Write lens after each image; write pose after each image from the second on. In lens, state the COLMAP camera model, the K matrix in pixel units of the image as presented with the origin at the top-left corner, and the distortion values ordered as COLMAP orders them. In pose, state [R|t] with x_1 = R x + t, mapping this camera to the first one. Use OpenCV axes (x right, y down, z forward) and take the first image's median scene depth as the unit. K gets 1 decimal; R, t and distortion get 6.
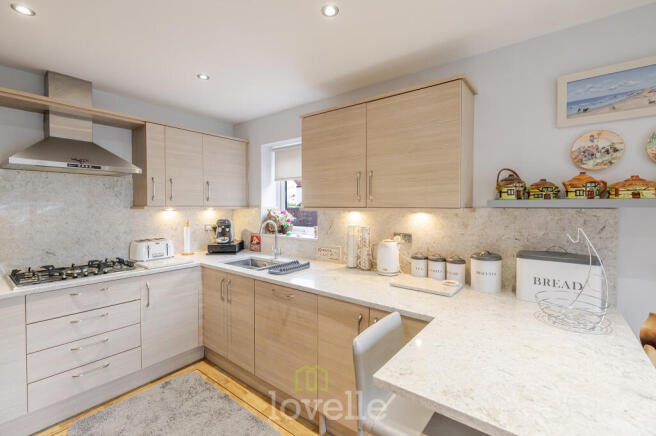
lens RADIAL K [[286.8, 0, 331.4], [0, 286.8, 214.1], [0, 0, 1]] dist [-0.001932, 0.000373]
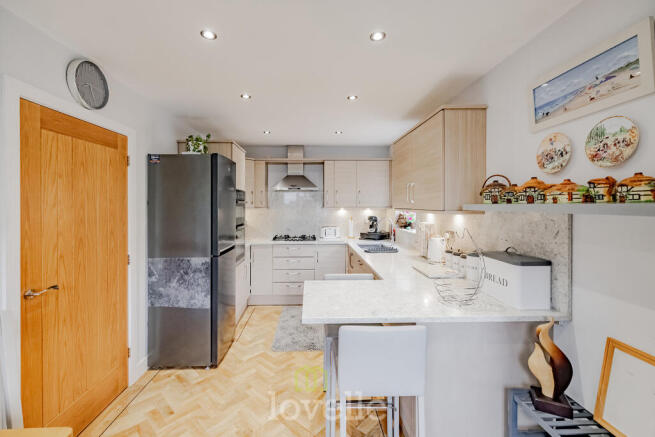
lens RADIAL K [[286.3, 0, 322.7], [0, 286.3, 208.5], [0, 0, 1]] dist [-0.001932, 0.000373]
pose [[0.638099, 0.006116, -0.769930, 0.772402], [-0.016640, 0.999844, -0.005849, -0.009957], [0.769775, 0.016544, 0.638101, -0.154199]]
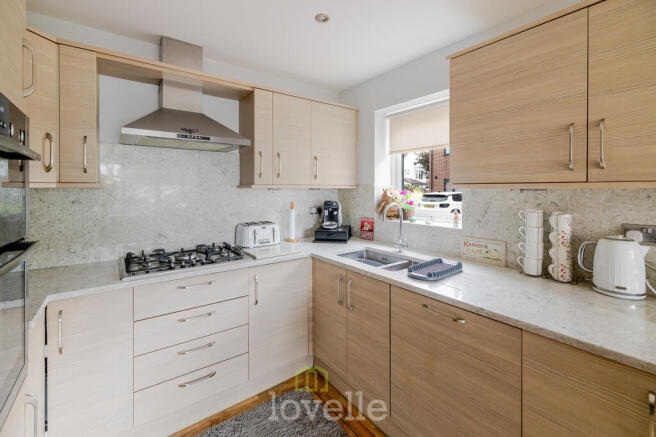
lens RADIAL K [[286.8, 0, 329.9], [0, 286.8, 191.4], [0, 0, 1]] dist [-0.001932, 0.000373]
pose [[0.962580, 0.000097, -0.270996, -0.200487], [-0.005085, 0.999830, -0.017706, 0.007851], [0.270948, 0.018422, 0.962418, 0.242024]]
